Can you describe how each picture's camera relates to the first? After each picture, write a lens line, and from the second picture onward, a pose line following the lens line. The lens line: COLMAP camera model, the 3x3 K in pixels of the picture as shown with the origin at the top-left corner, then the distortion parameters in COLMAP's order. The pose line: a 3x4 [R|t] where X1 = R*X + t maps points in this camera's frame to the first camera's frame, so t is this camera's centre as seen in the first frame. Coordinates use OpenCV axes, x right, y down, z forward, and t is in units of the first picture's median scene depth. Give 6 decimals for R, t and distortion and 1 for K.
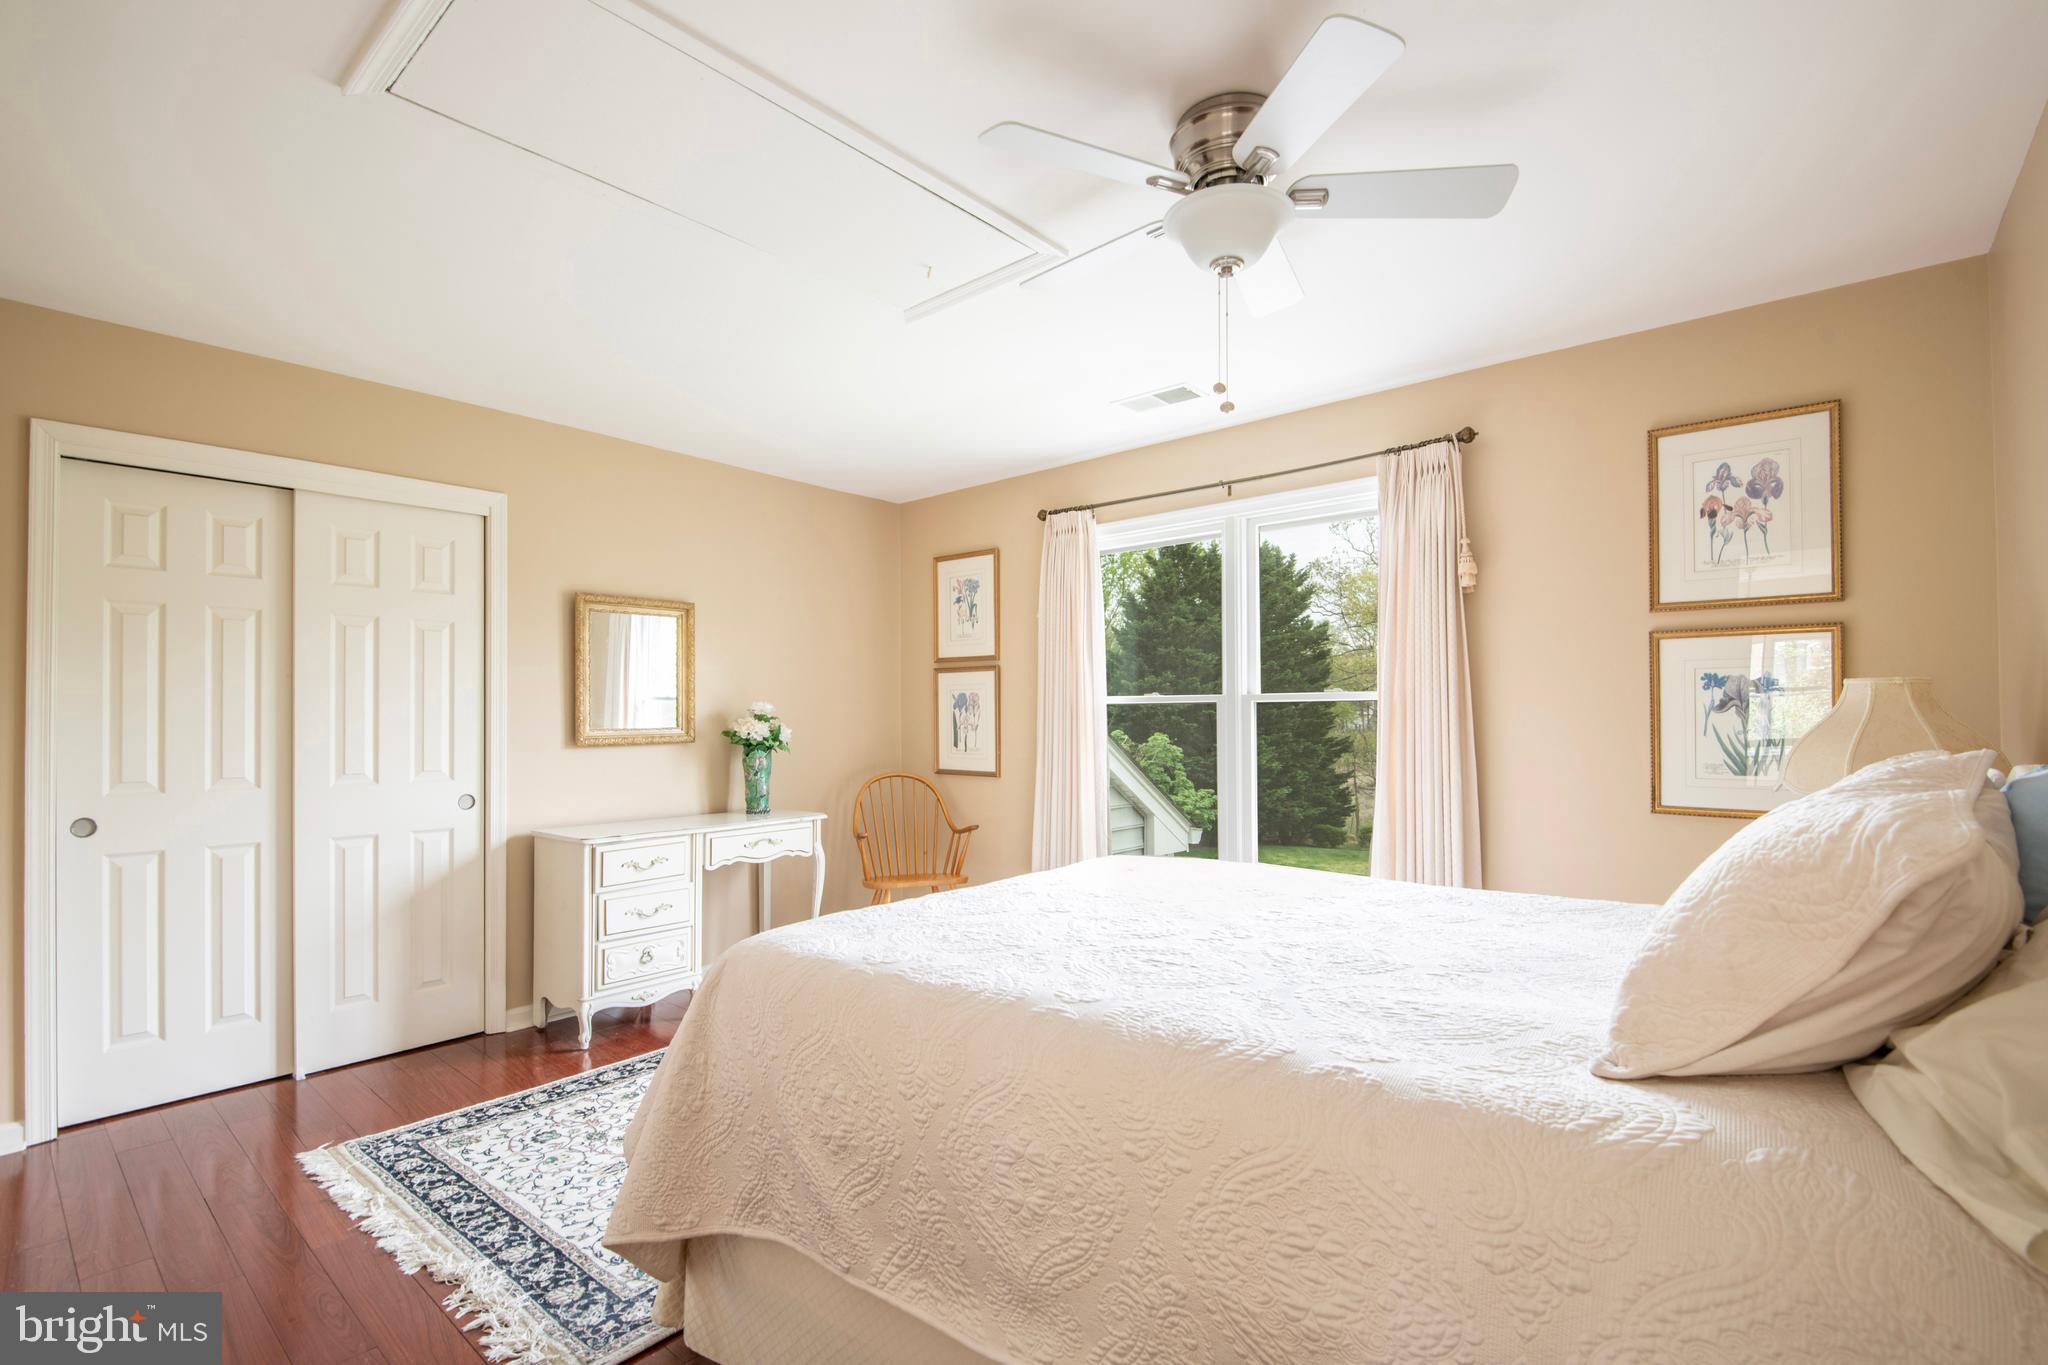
lens RADIAL K [[948.9, 0, 1040.6], [0, 948.9, 692.6], [0, 0, 1]] dist [0.002292, -0.000699]
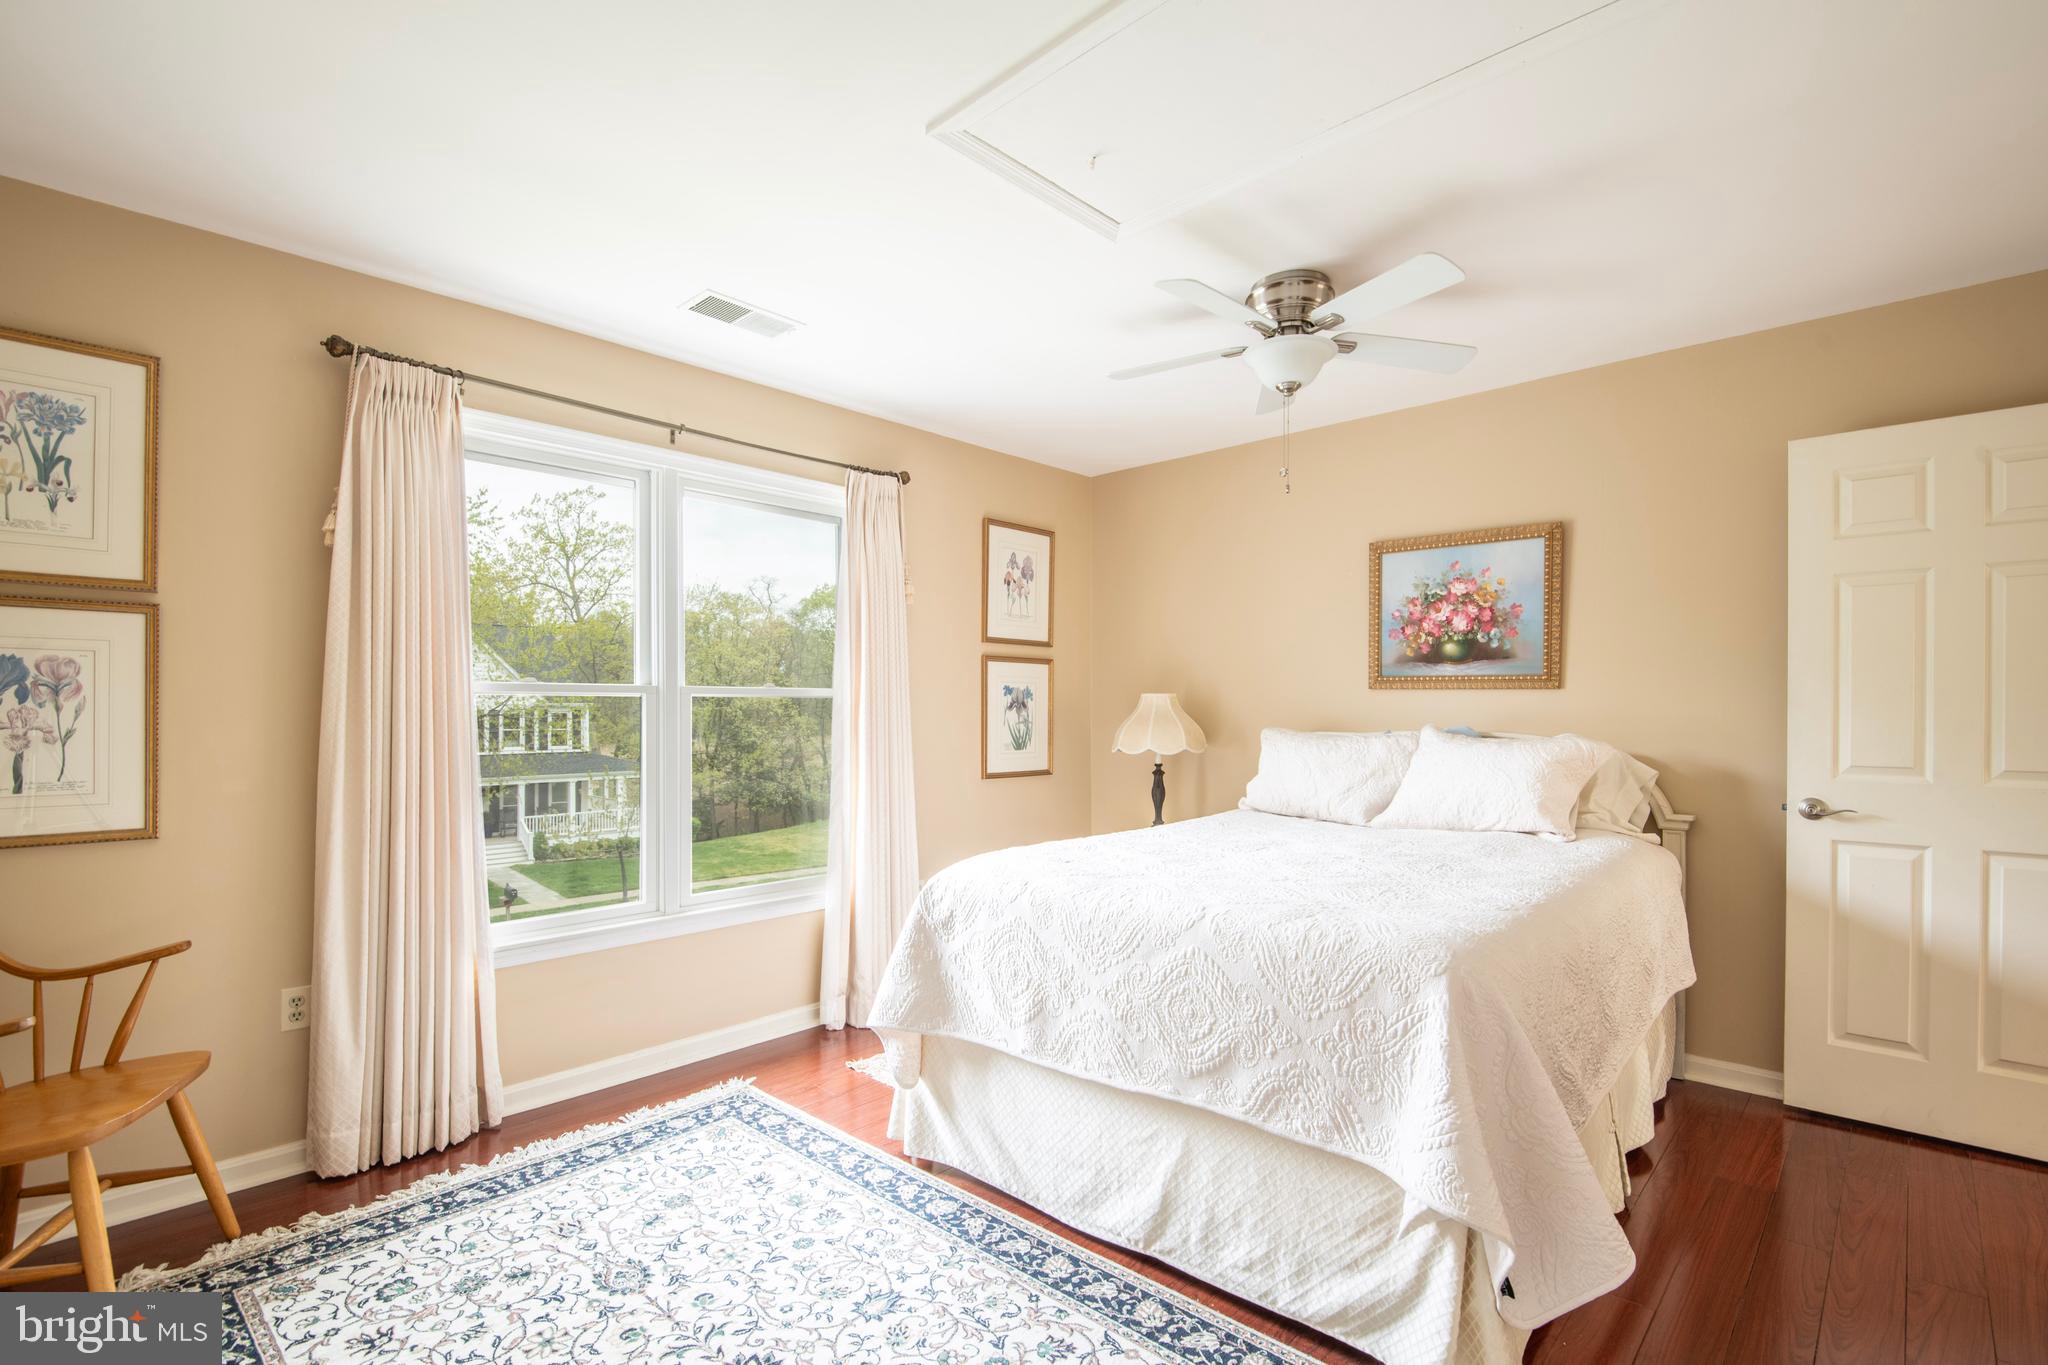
lens RADIAL K [[948.9, 0, 1040.6], [0, 948.9, 692.6], [0, 0, 1]] dist [0.002292, -0.000699]
pose [[0.025727, 0.017916, 0.999508, -0.820525], [-0.032673, 0.999320, -0.017072, 0.015700], [-0.999135, -0.032218, 0.026295, 0.877348]]
